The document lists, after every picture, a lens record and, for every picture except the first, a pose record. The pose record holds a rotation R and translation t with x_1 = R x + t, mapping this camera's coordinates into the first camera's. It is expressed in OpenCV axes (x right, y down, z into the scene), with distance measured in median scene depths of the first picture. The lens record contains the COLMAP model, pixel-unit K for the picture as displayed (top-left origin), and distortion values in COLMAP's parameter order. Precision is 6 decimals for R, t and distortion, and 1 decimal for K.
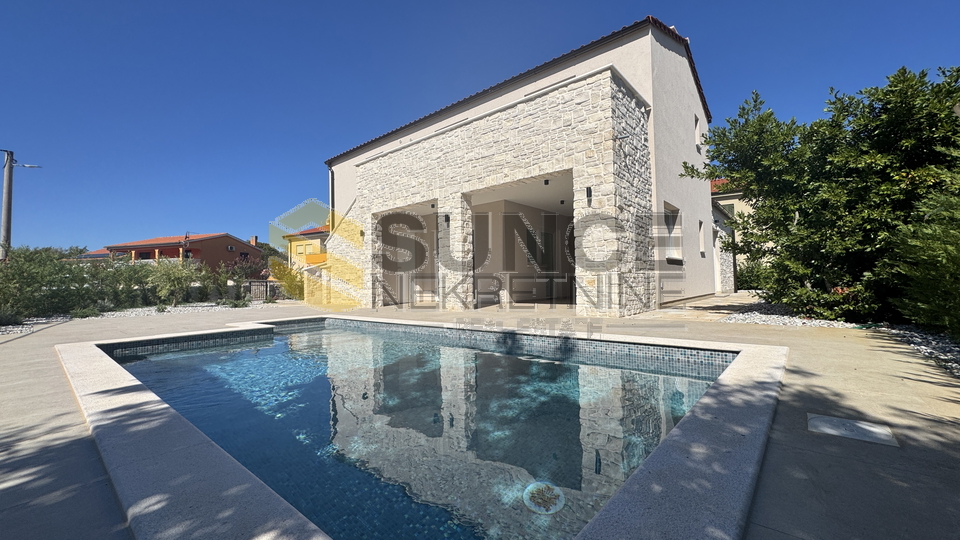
lens RADIAL K [[384.4, 0, 480.5], [0, 384.4, 268.2], [0, 0, 1]] dist [-0.001260, 0.000643]
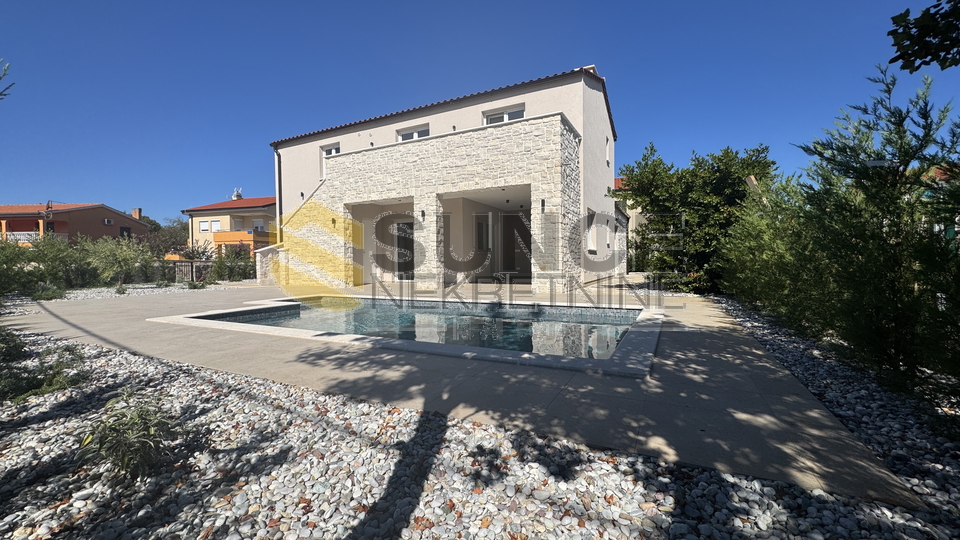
lens RADIAL K [[384.4, 0, 480.0], [0, 384.4, 269.8], [0, 0, 1]] dist [-0.001260, 0.000643]
pose [[0.973381, 0.004742, 0.229143, -0.228454], [-0.017224, 0.998472, 0.052504, -0.023700], [-0.228544, -0.055053, 0.971976, -0.273399]]
